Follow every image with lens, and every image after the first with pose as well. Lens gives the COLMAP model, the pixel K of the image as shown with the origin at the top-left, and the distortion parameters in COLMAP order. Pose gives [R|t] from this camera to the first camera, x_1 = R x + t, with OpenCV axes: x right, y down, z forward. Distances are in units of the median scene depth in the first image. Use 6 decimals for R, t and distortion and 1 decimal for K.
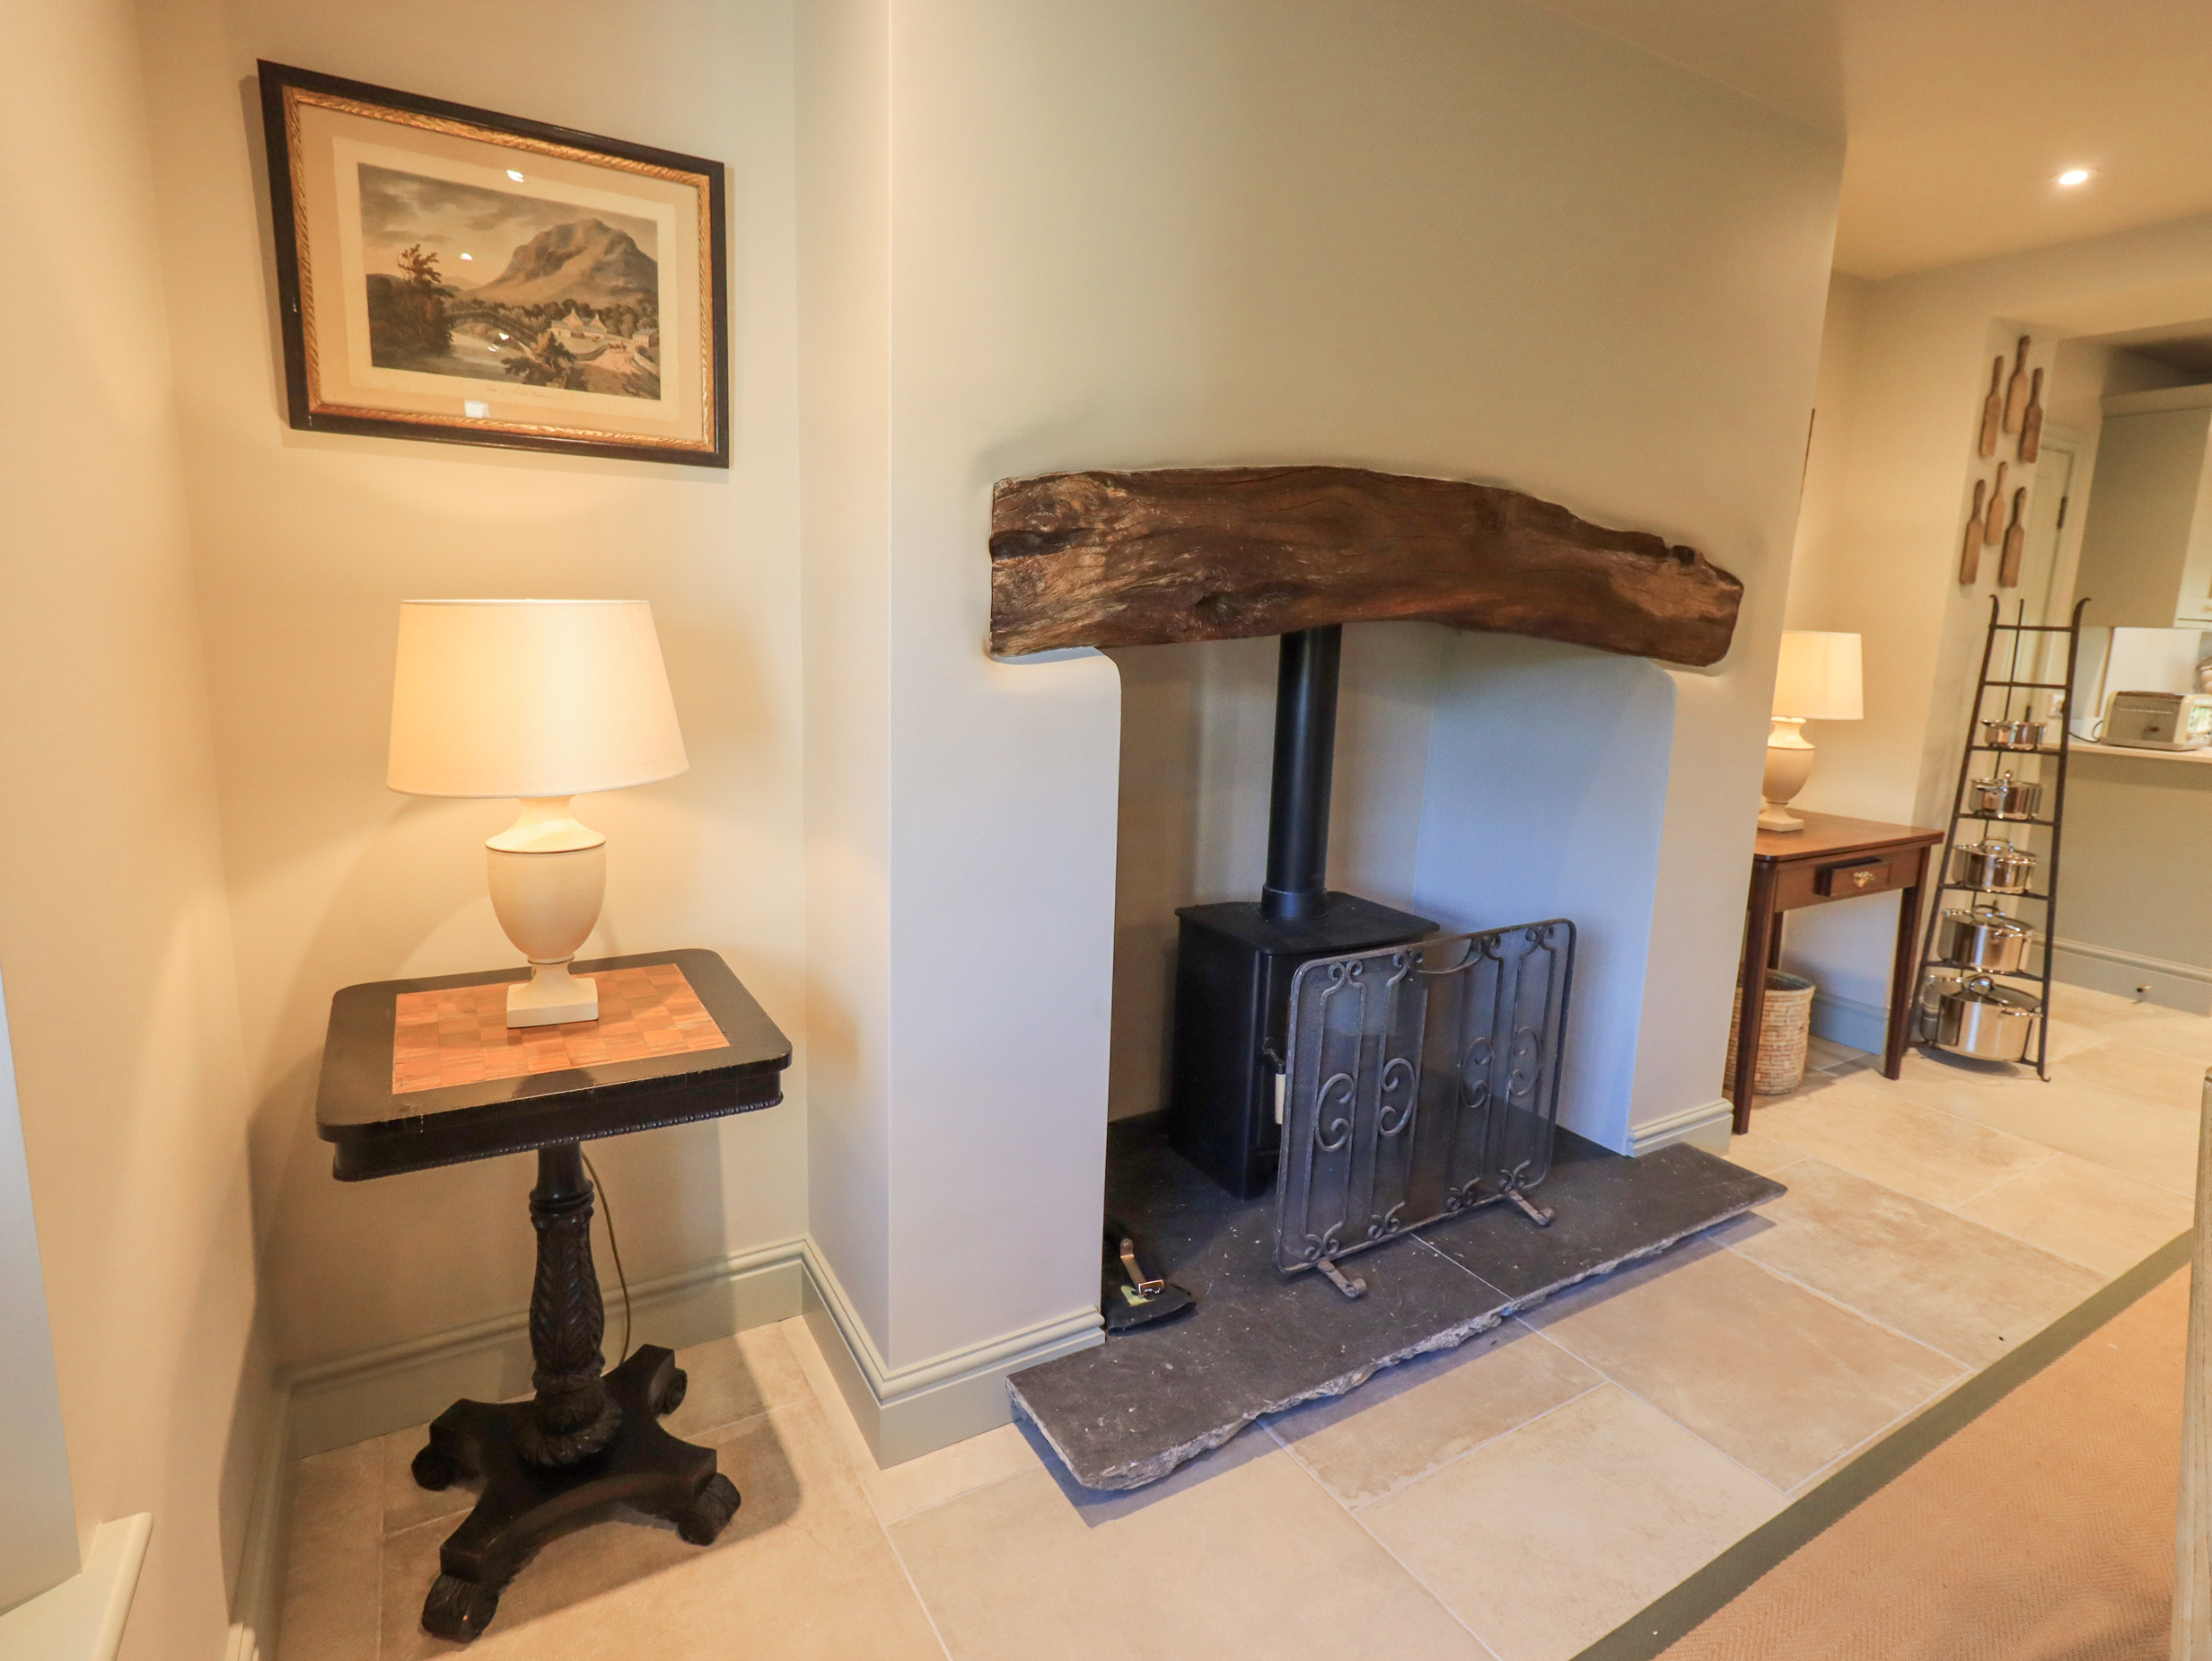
lens RADIAL K [[1215.5, 0, 1034.6], [0, 1215.5, 816.7], [0, 0, 1]] dist [0.001070, -0.000631]
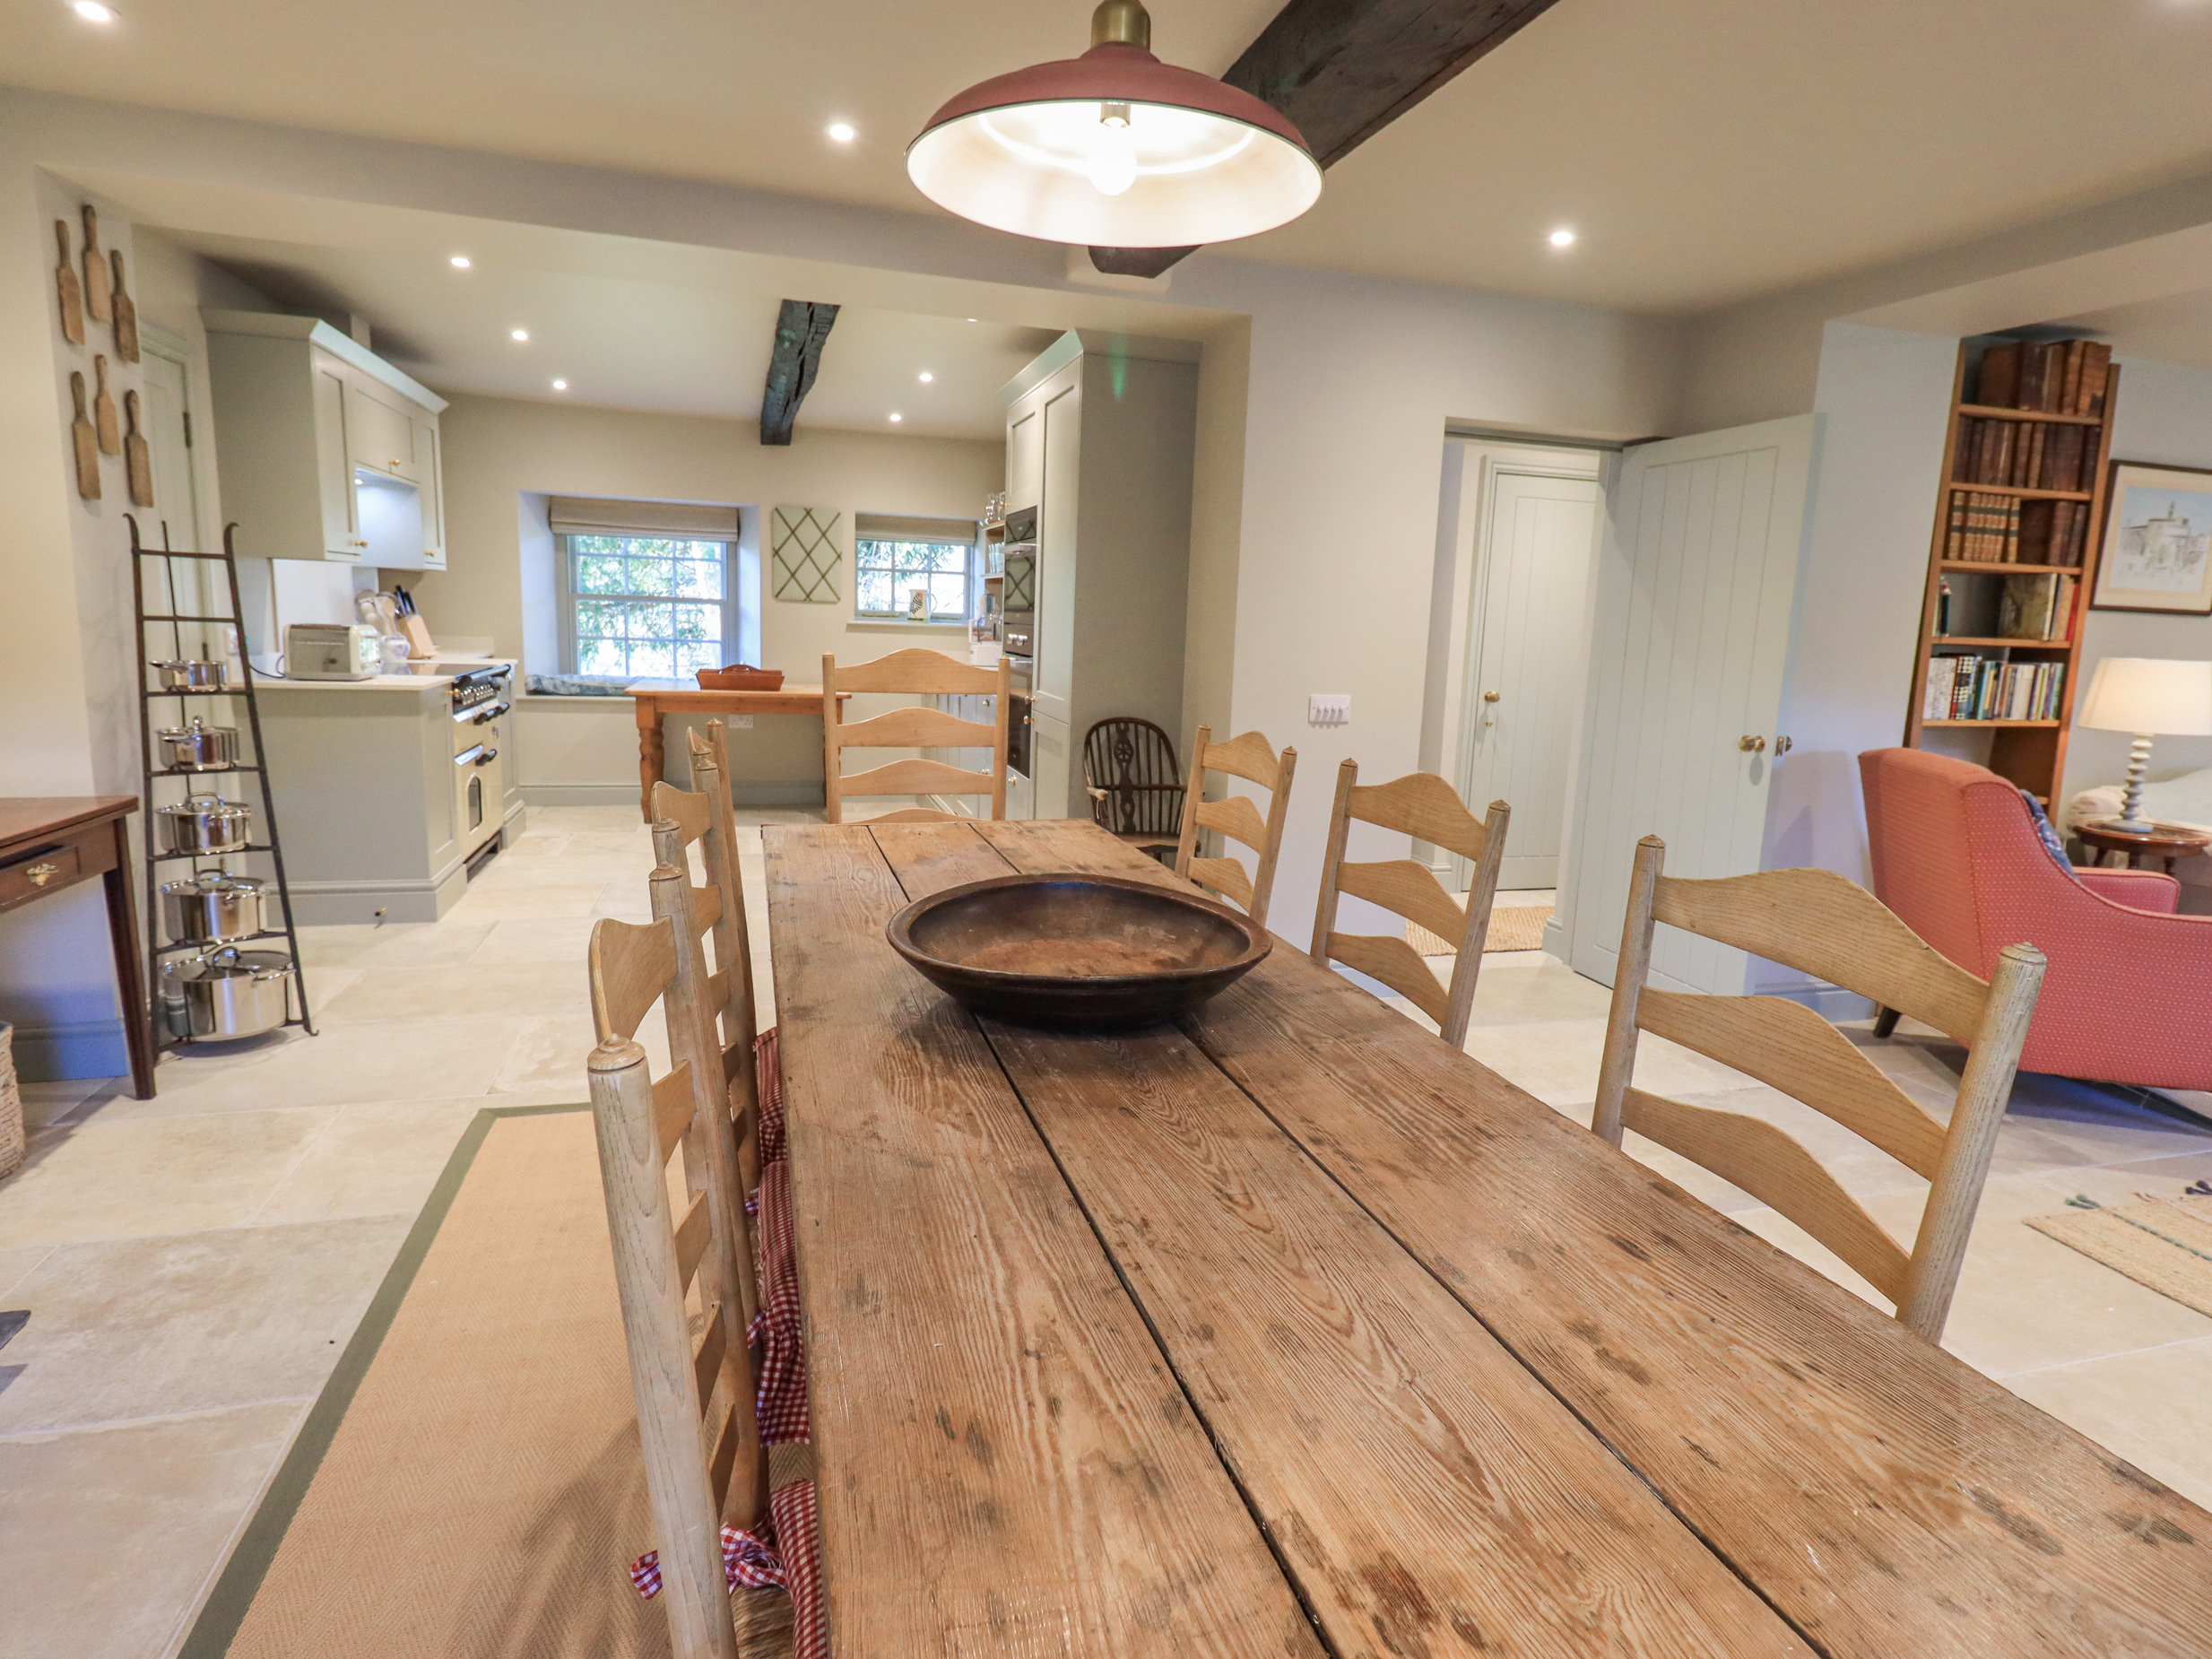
lens RADIAL K [[1231.7, 0, 1150.9], [0, 1231.7, 811.3], [0, 0, 1]] dist [0.003999, 0.000716]
pose [[0.244687, -0.172992, 0.954045, 0.100146], [0.133454, 0.980599, 0.143580, -0.006474], [-0.960374, 0.092189, 0.263026, 0.100643]]
